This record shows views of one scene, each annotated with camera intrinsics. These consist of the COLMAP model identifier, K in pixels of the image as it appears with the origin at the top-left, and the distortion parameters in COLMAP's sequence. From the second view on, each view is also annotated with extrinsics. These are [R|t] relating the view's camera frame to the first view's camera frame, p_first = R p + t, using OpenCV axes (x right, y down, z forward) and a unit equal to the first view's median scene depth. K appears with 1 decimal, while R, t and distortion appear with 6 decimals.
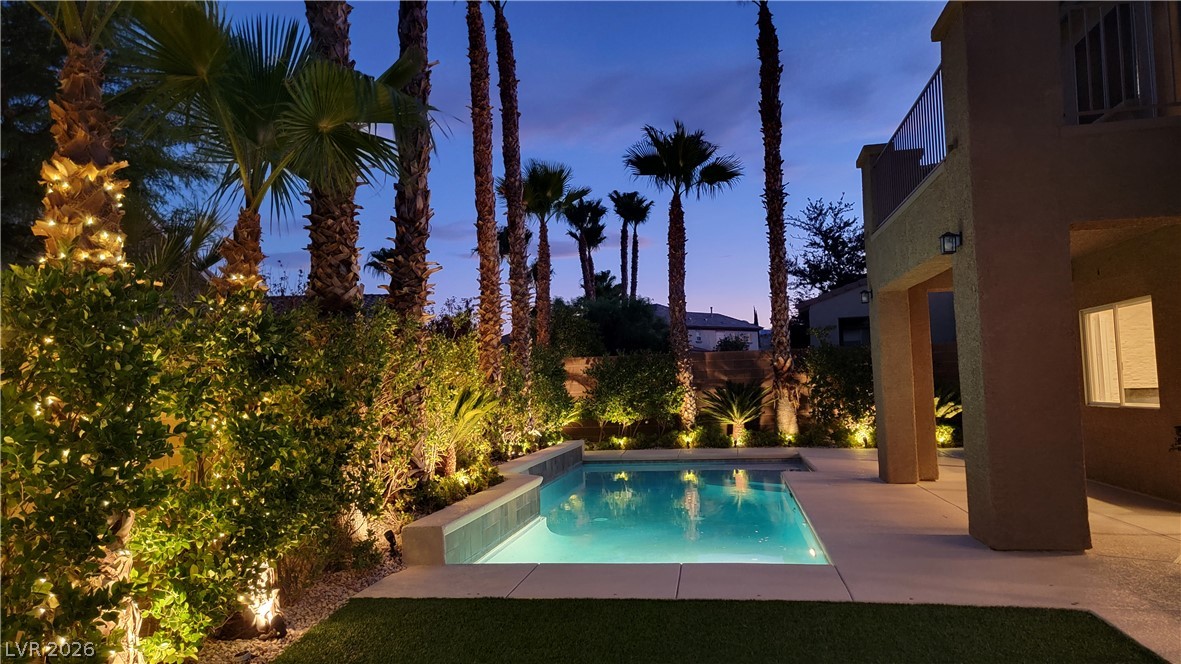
lens RADIAL K [[811.8, 0, 579.7], [0, 811.8, 330.2], [0, 0, 1]] dist [0.054976, -0.028851]
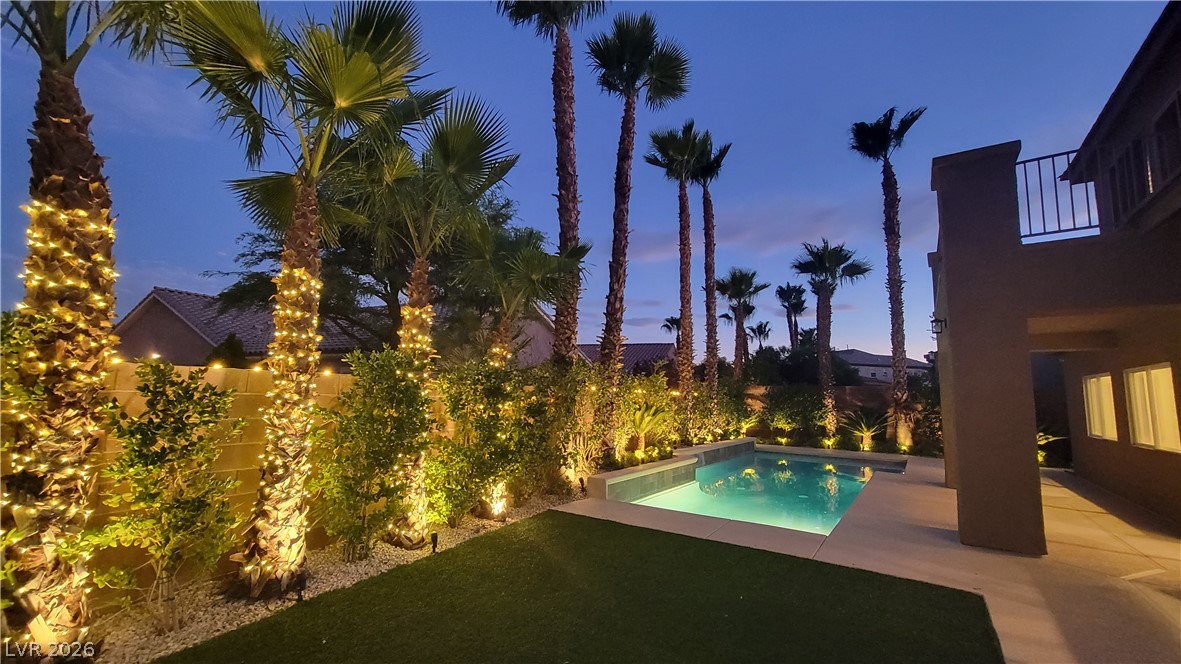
lens RADIAL K [[473.1, 0, 595.5], [0, 473.1, 331.1], [0, 0, 1]] dist [-0.002699, 0.000015]
pose [[0.907041, -0.004376, -0.421020, 0.223420], [-0.022509, 0.998012, -0.058865, -0.029334], [0.420440, 0.062870, 0.905139, -0.017290]]
